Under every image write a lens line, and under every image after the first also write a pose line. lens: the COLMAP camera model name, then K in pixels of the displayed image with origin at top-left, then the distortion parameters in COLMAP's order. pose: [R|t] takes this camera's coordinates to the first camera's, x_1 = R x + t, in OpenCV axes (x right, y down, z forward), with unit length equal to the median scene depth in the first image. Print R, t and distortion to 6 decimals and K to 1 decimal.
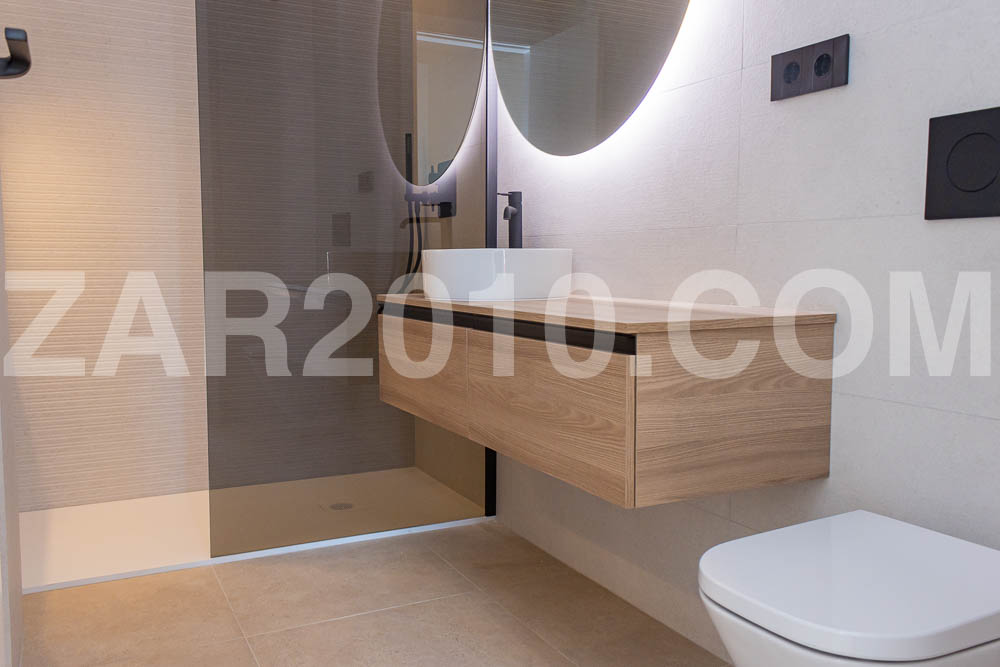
lens RADIAL K [[865.1, 0, 491.3], [0, 865.1, 333.8], [0, 0, 1]] dist [0.065975, -0.068196]
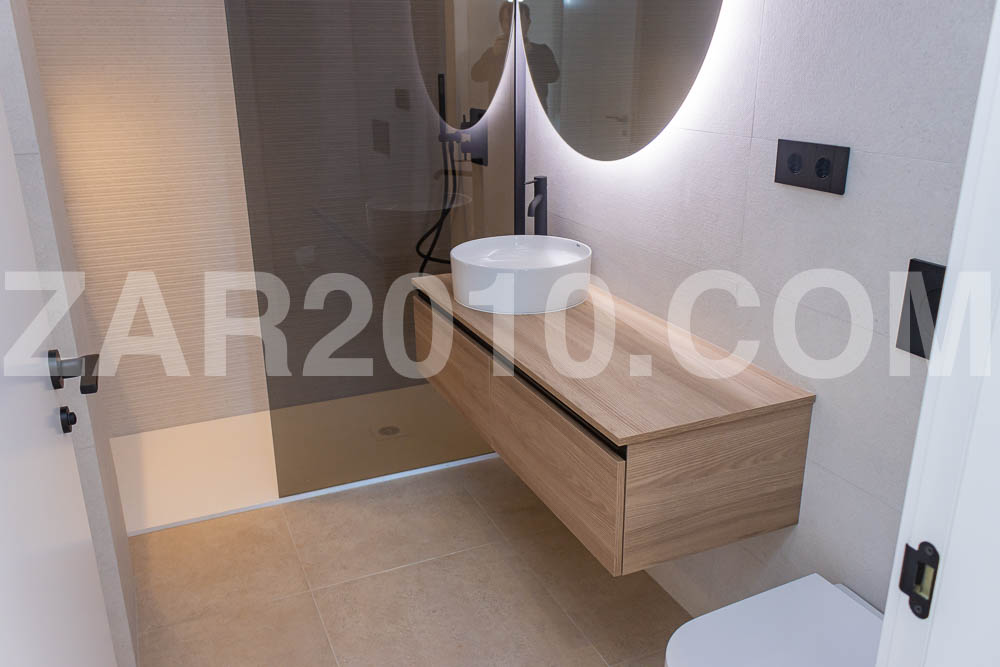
lens RADIAL K [[846.3, 0, 488.9], [0, 846.3, 334.9], [0, 0, 1]] dist [0.060834, -0.059944]
pose [[0.998130, 0.008066, -0.060598, 0.033838], [0.007593, 0.967223, 0.253813, -0.282428], [0.060659, -0.253799, 0.965353, -0.042020]]
